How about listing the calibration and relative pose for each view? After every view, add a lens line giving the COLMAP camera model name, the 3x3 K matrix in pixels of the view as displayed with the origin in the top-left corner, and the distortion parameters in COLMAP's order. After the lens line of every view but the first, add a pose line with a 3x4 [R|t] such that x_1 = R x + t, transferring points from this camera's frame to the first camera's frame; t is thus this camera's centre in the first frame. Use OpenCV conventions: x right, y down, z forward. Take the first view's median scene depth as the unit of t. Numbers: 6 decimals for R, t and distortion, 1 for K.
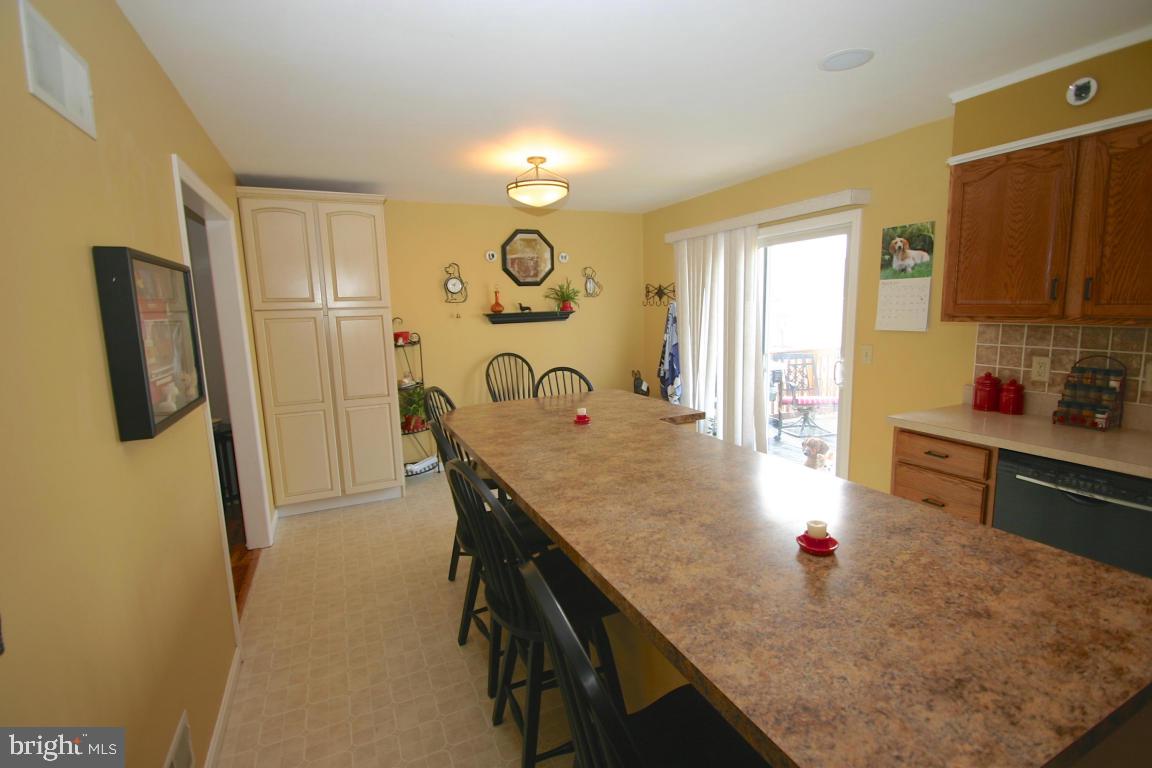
lens RADIAL K [[528.1, 0, 582.5], [0, 528.1, 386.5], [0, 0, 1]] dist [0.005133, -0.009473]
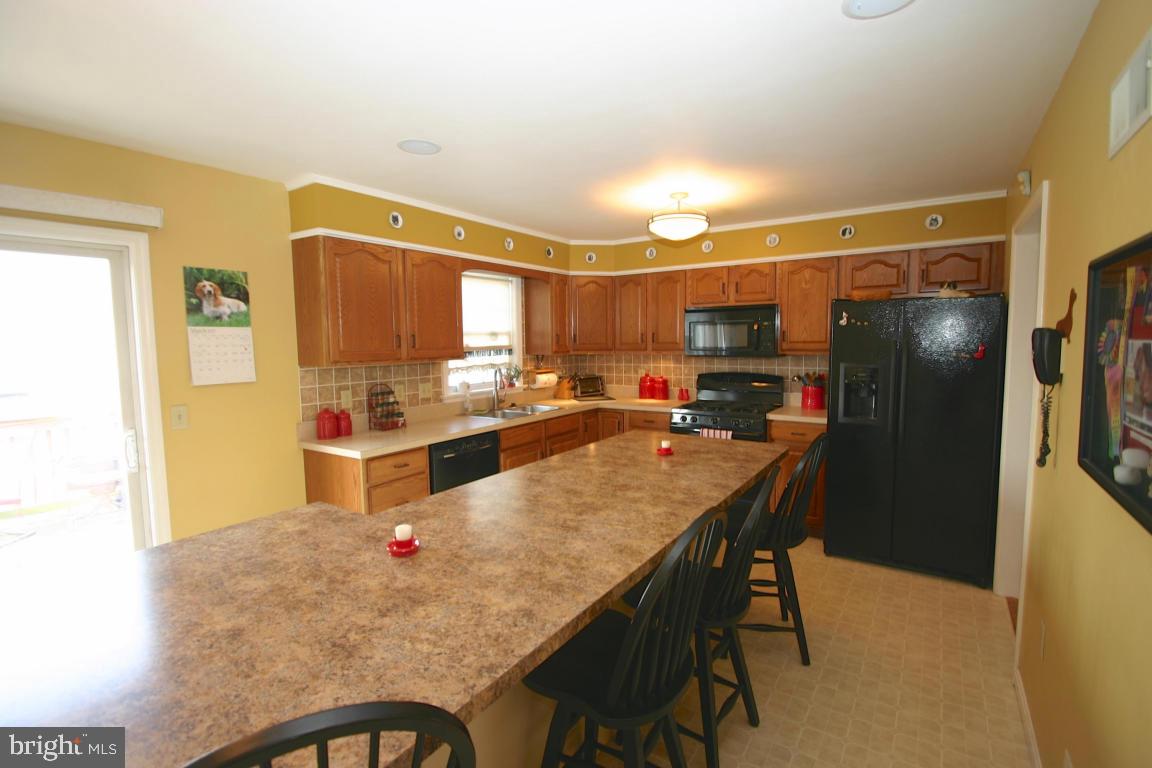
lens RADIAL K [[528.1, 0, 585.4], [0, 528.1, 382.8], [0, 0, 1]] dist [0.005133, -0.009473]
pose [[-0.519995, -0.035327, 0.853439, -0.510824], [0.159426, 0.977573, 0.137603, -0.136787], [-0.839160, 0.207613, -0.502701, 0.964260]]
